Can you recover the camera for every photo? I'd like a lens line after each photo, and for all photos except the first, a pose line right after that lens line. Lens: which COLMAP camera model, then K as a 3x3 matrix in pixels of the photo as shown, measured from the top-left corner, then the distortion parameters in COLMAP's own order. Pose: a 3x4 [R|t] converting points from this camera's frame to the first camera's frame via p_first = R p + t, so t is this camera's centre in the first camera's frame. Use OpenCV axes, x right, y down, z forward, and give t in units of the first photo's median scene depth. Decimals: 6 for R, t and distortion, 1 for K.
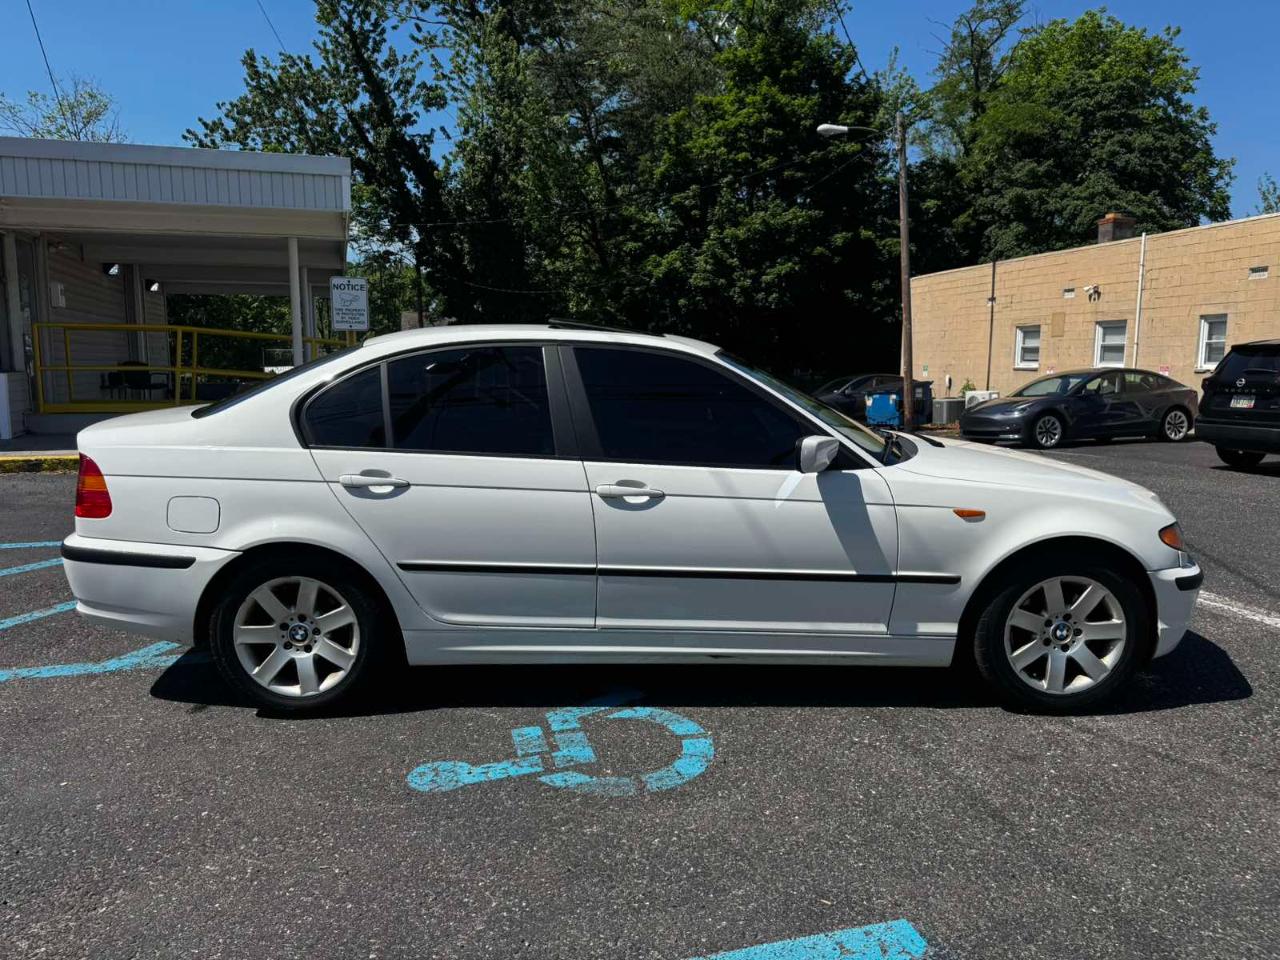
lens RADIAL K [[904.8, 0, 649.6], [0, 904.8, 480.3], [0, 0, 1]] dist [0.035408, -0.043111]
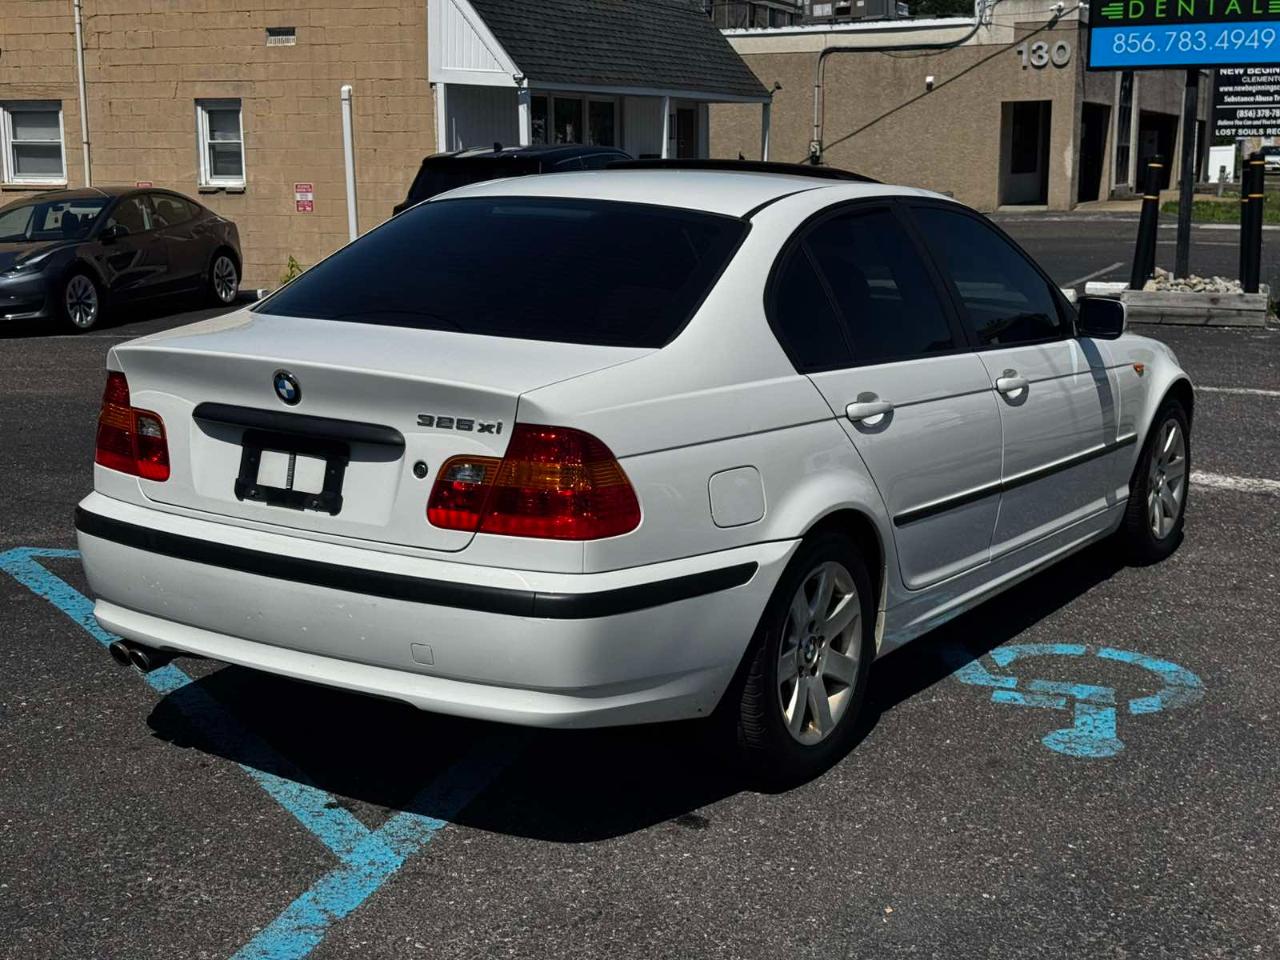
lens RADIAL K [[1782.7, 0, 657.4], [0, 1782.7, 470.6], [0, 0, 1]] dist [0.122356, 0.000000]
pose [[0.548639, -0.148751, 0.822720, -1.486786], [0.115947, 0.988073, 0.101328, -0.106791], [-0.827980, 0.039799, 0.559343, 0.347617]]
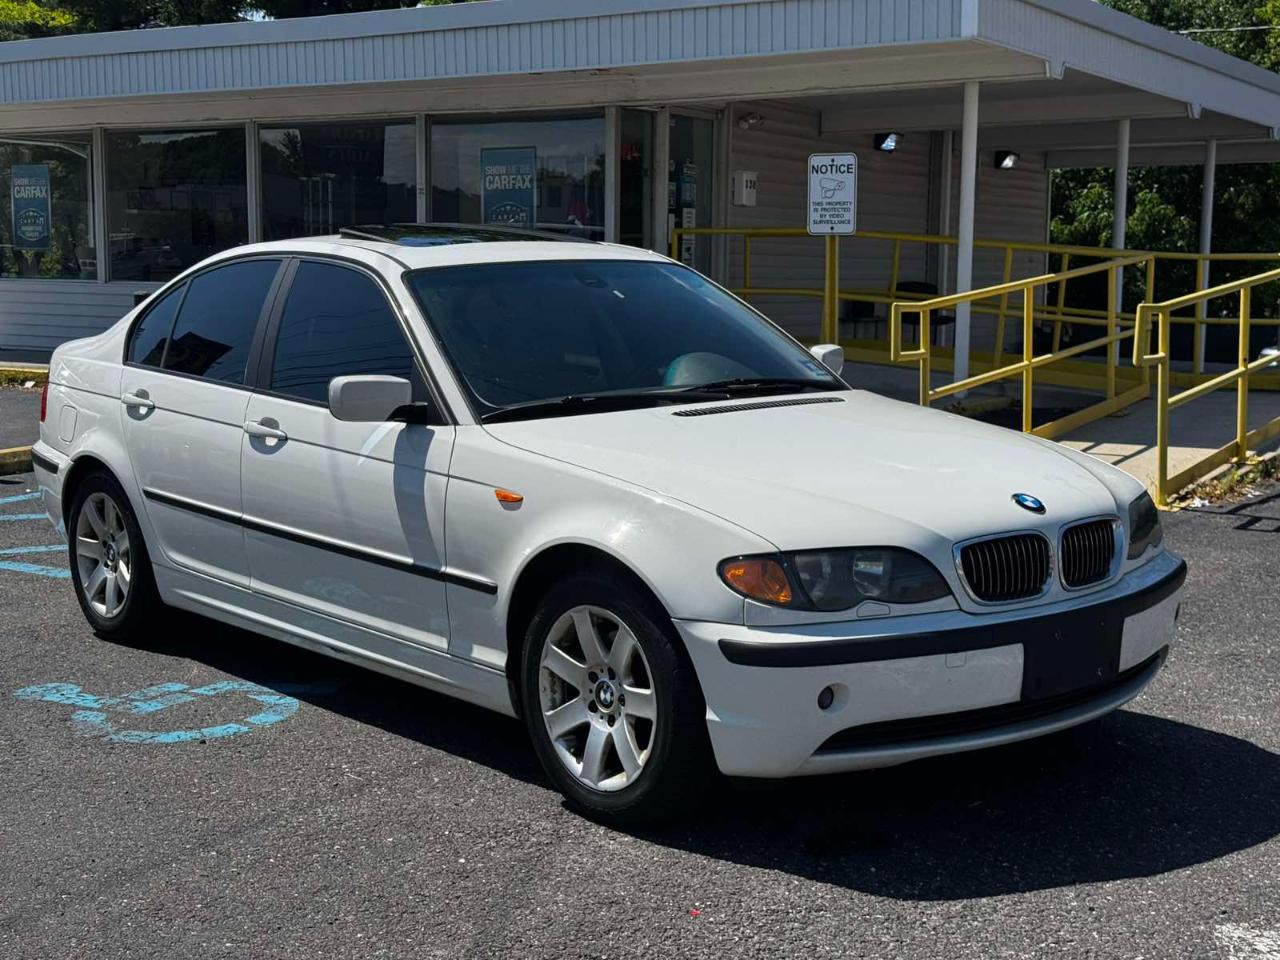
lens RADIAL K [[1782.7, 0, 641.1], [0, 1782.7, 485.7], [0, 0, 1]] dist [0.122356, 0.000000]
pose [[0.634226, 0.094008, -0.767411, 1.446342], [-0.107798, 0.993637, 0.032631, -0.028543], [0.765596, 0.062030, 0.640324, 0.185030]]
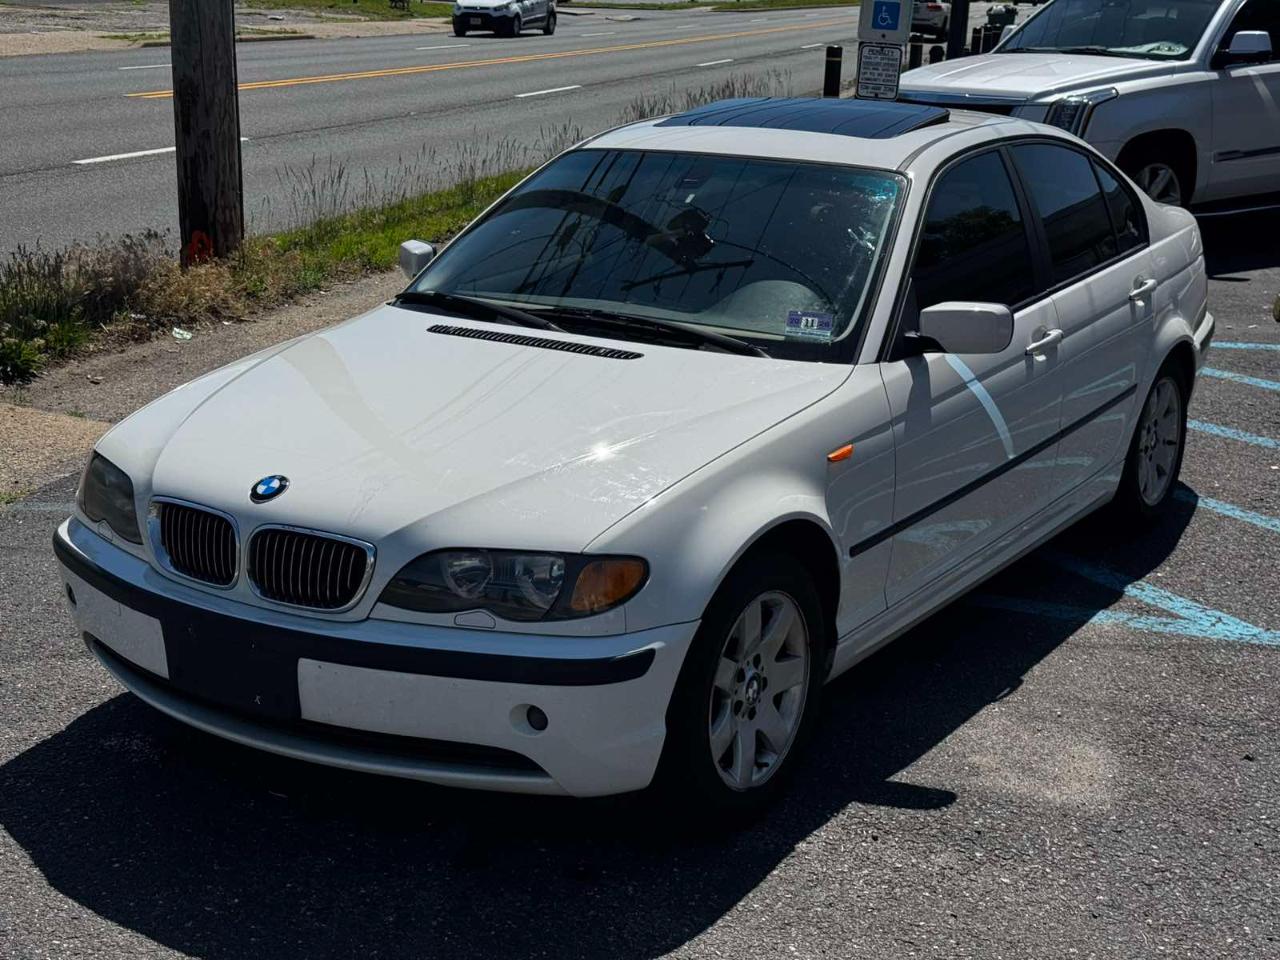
lens RADIAL K [[1782.7, 0, 648.2], [0, 1782.7, 498.3], [0, 0, 1]] dist [0.122356, 0.000000]
pose [[-0.560133, 0.209357, -0.801512, 1.400508], [-0.146389, 0.927297, 0.344516, -0.418920], [0.815366, 0.310307, -0.488762, 1.967548]]
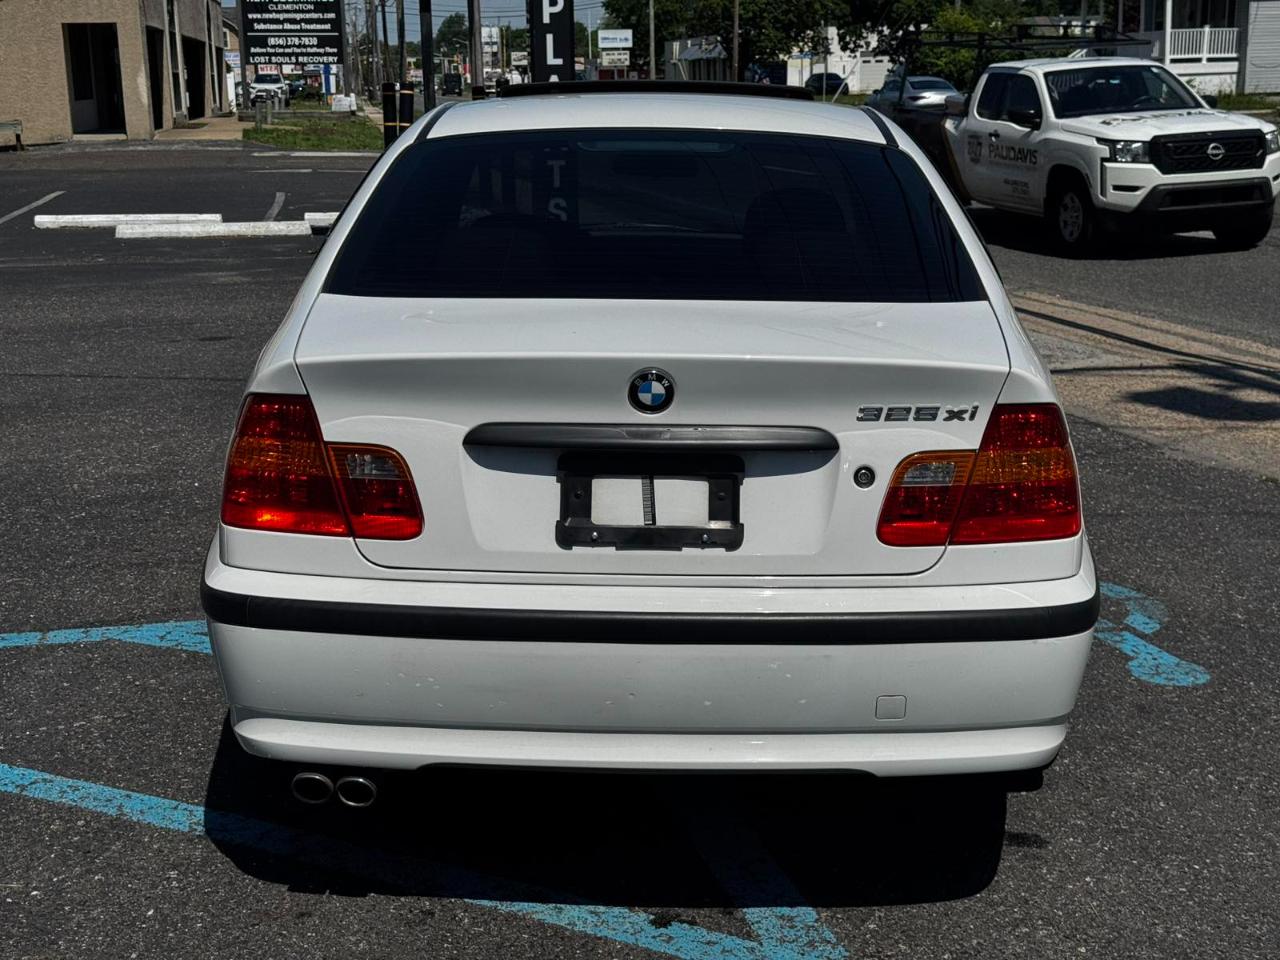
lens RADIAL K [[1782.7, 0, 627.4], [0, 1782.7, 470.7], [0, 0, 1]] dist [0.122356, 0.000000]
pose [[0.037759, -0.219552, 0.974870, -1.508322], [0.151301, 0.965574, 0.211599, -0.217523], [-0.987766, 0.139509, 0.069677, 1.147428]]
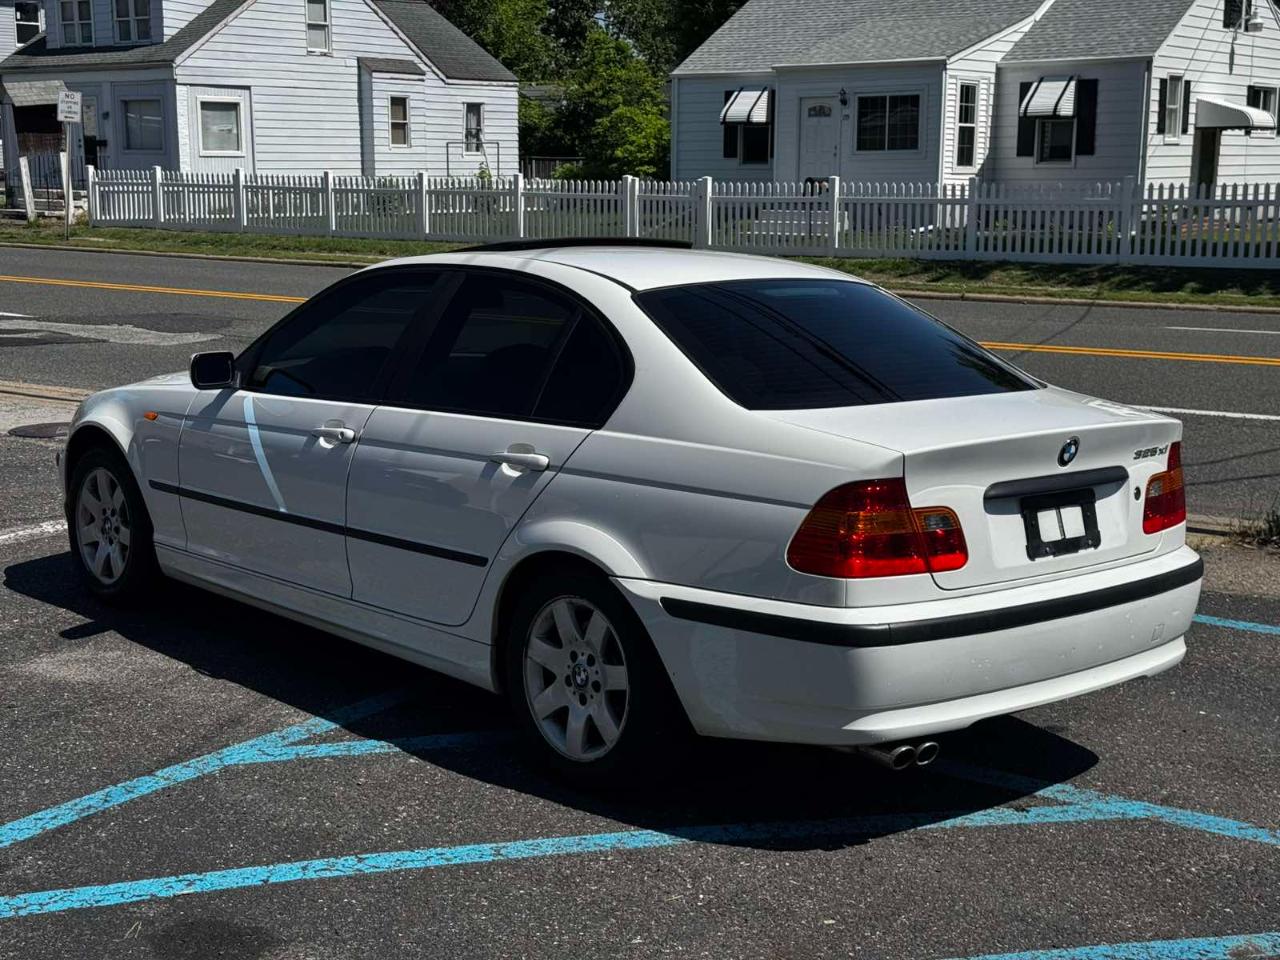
lens RADIAL K [[1782.7, 0, 632.7], [0, 1782.7, 466.0], [0, 0, 1]] dist [0.122356, 0.000000]
pose [[-0.649436, -0.134009, 0.748515, -1.463133], [0.093379, 0.962844, 0.253400, -0.435527], [-0.754661, 0.234463, -0.612792, 2.276436]]
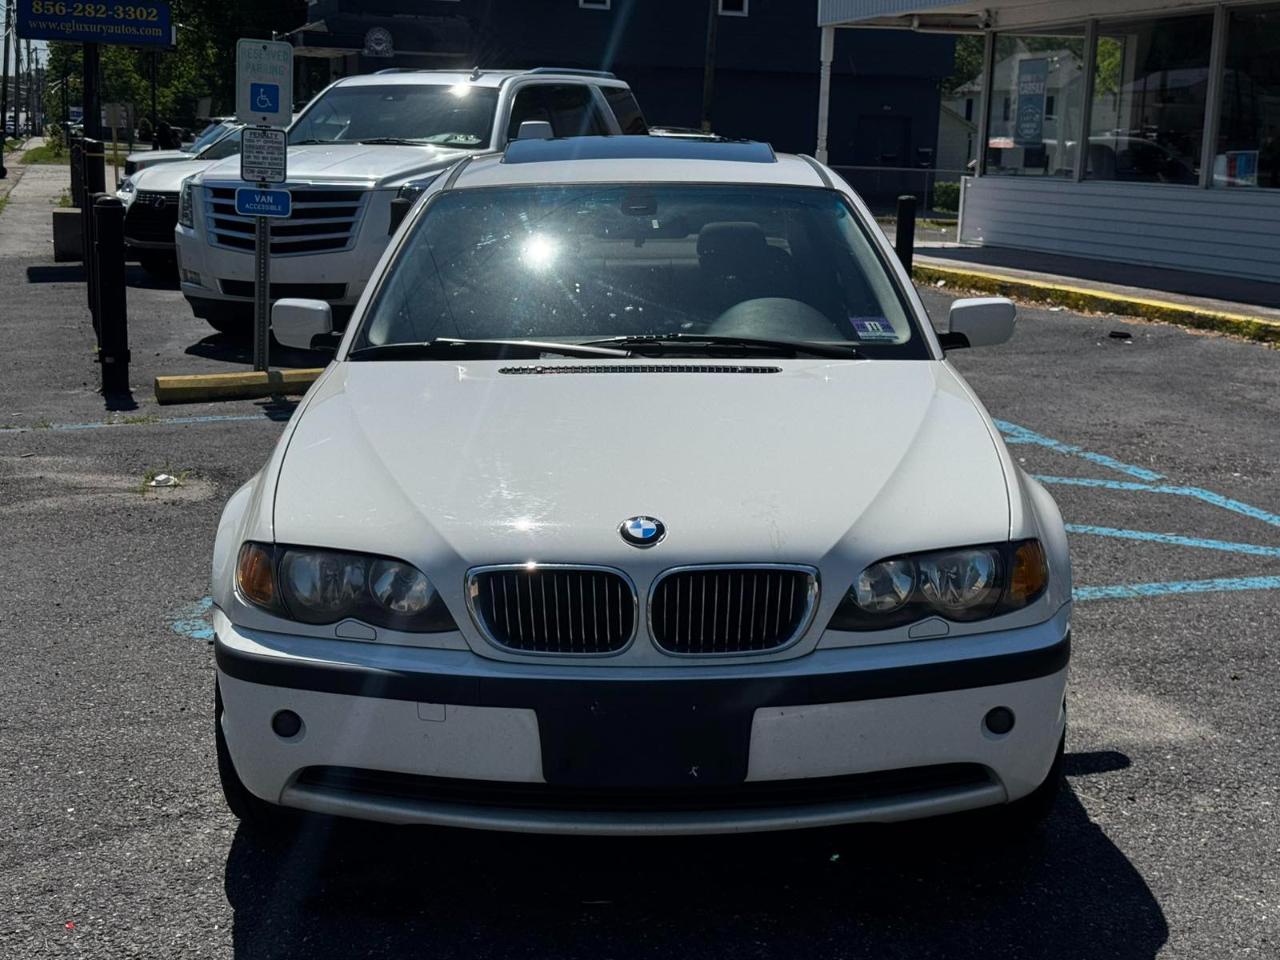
lens RADIAL K [[1782.7, 0, 638.0], [0, 1782.7, 479.4], [0, 0, 1]] dist [0.122356, 0.000000]
pose [[-0.020798, 0.182554, -0.982976, 1.579000], [-0.153037, 0.971021, 0.183572, -0.208235], [0.988002, 0.154250, 0.007742, 1.211543]]
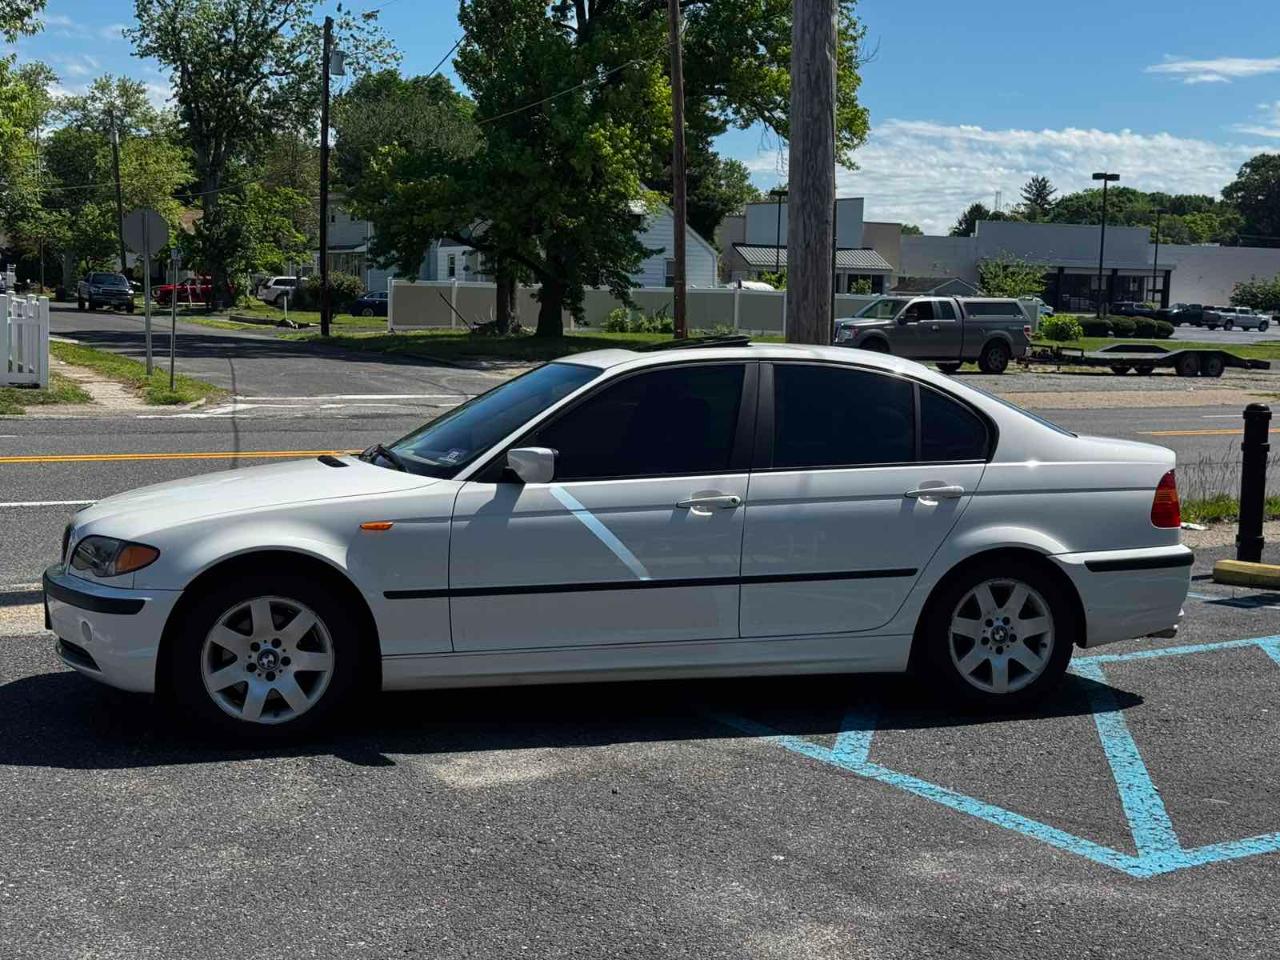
lens RADIAL K [[1782.7, 0, 626.5], [0, 1782.7, 483.1], [0, 0, 1]] dist [0.122356, 0.000000]
pose [[-0.970703, -0.002601, -0.240268, 0.532676], [-0.056929, 0.973960, 0.219454, -0.513856], [0.233440, 0.226703, -0.945575, 3.287890]]
